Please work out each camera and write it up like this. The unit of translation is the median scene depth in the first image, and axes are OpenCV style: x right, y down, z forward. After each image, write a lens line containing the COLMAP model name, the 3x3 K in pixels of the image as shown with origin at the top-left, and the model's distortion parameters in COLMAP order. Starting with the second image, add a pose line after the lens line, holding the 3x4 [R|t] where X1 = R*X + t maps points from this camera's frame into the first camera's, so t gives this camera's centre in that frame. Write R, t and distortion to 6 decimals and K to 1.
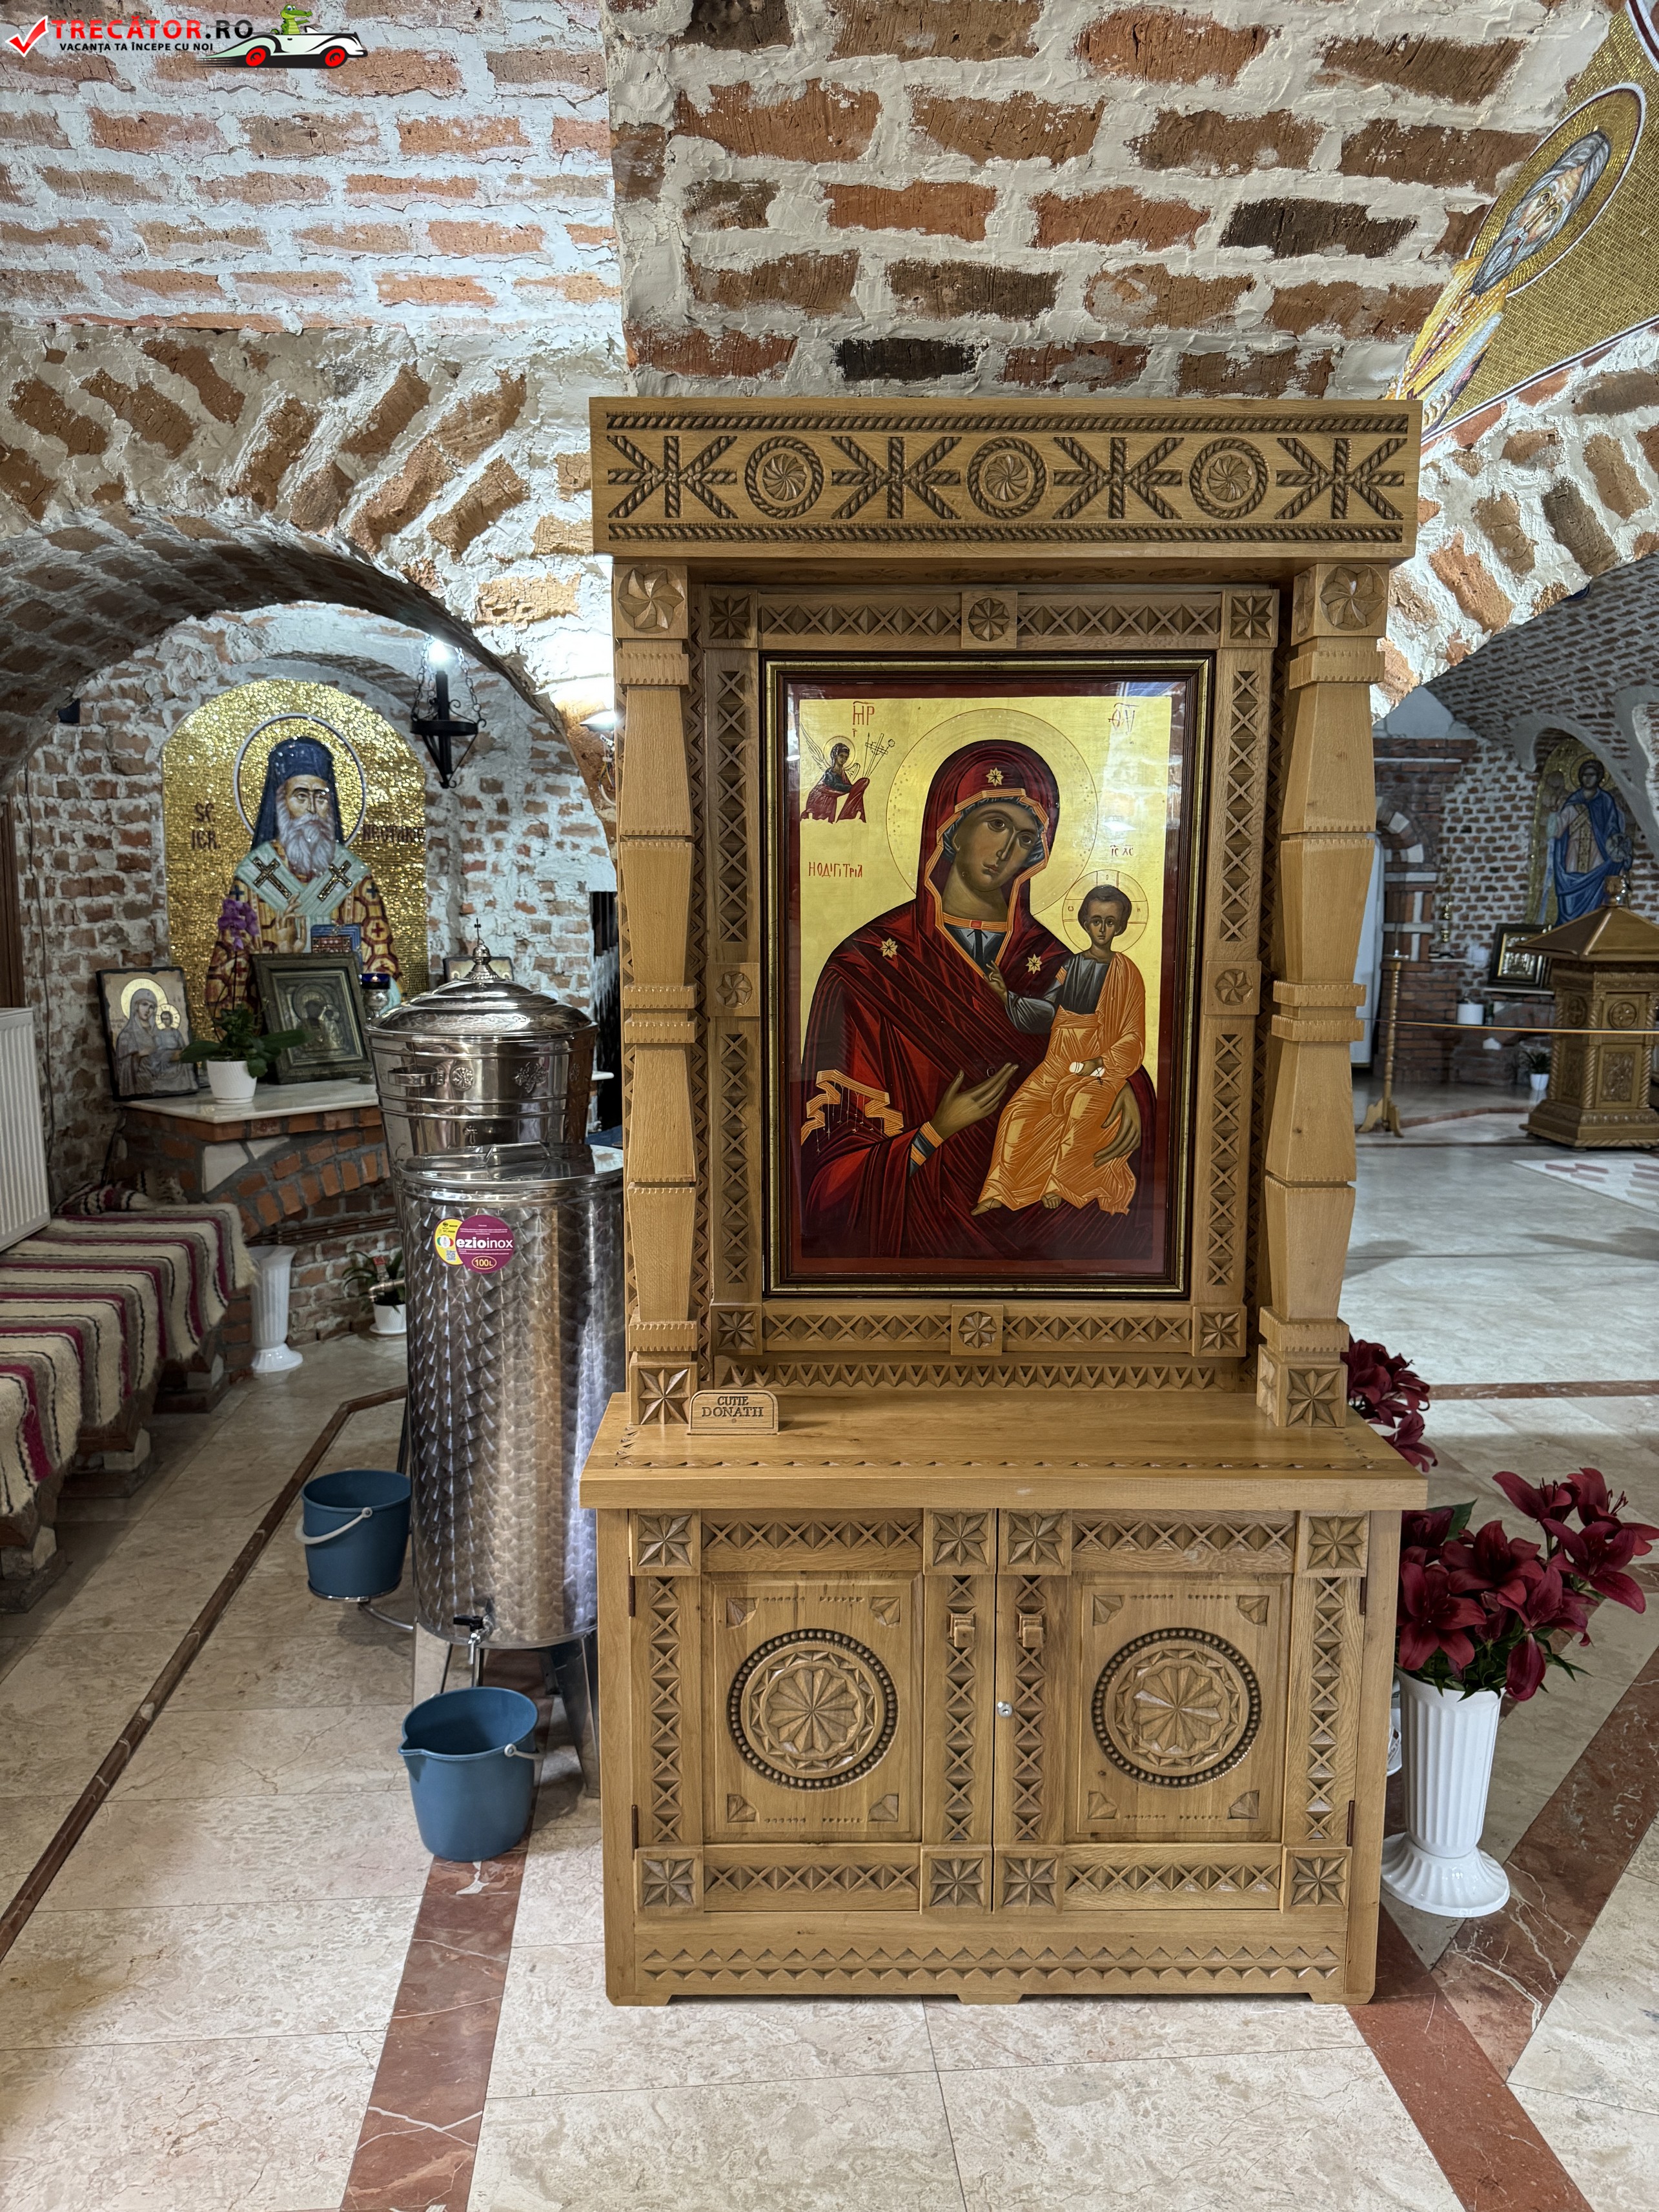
lens RADIAL K [[1589.0, 0, 823.8], [0, 1589.0, 1115.5], [0, 0, 1]] dist [0.007114, -0.010251]
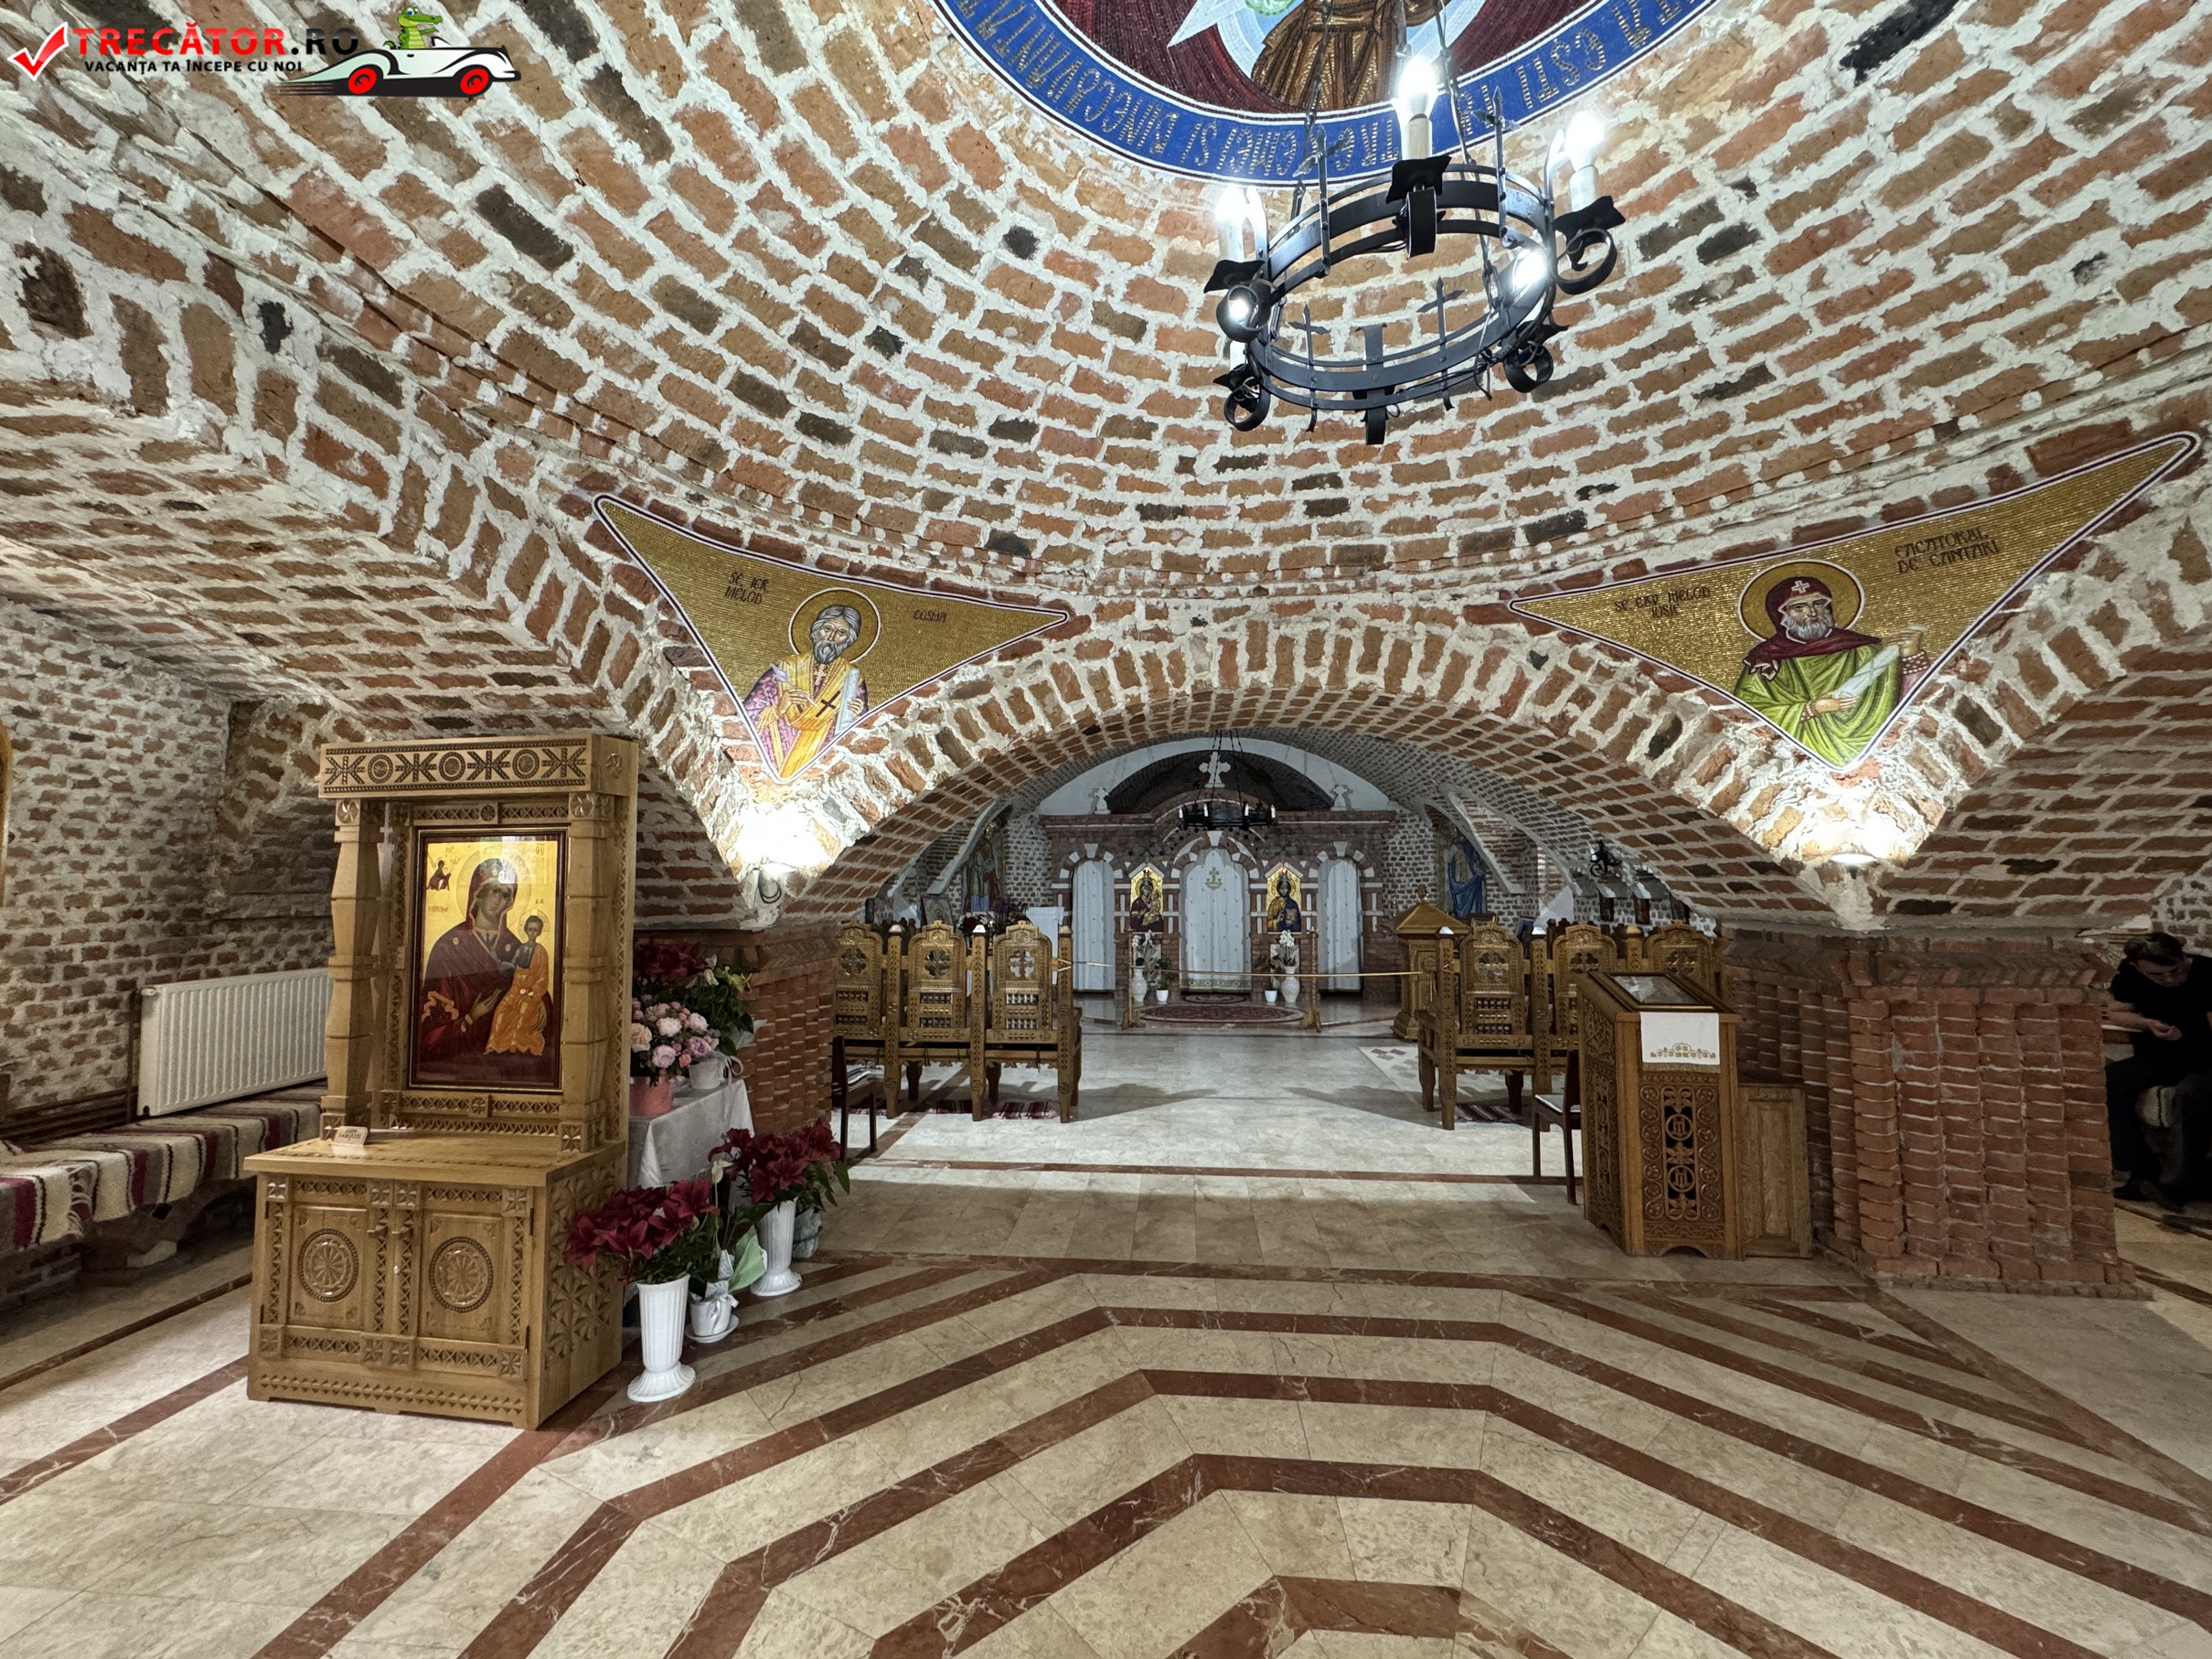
lens RADIAL K [[890.3, 0, 1104.7], [0, 890.3, 825.1], [0, 0, 1]] dist [-0.002413, 0.000479]
pose [[0.985817, -0.019733, -0.166660, 0.313656], [-0.015504, 0.978108, -0.207521, -0.002755], [0.167106, 0.207162, 0.963929, -0.050715]]
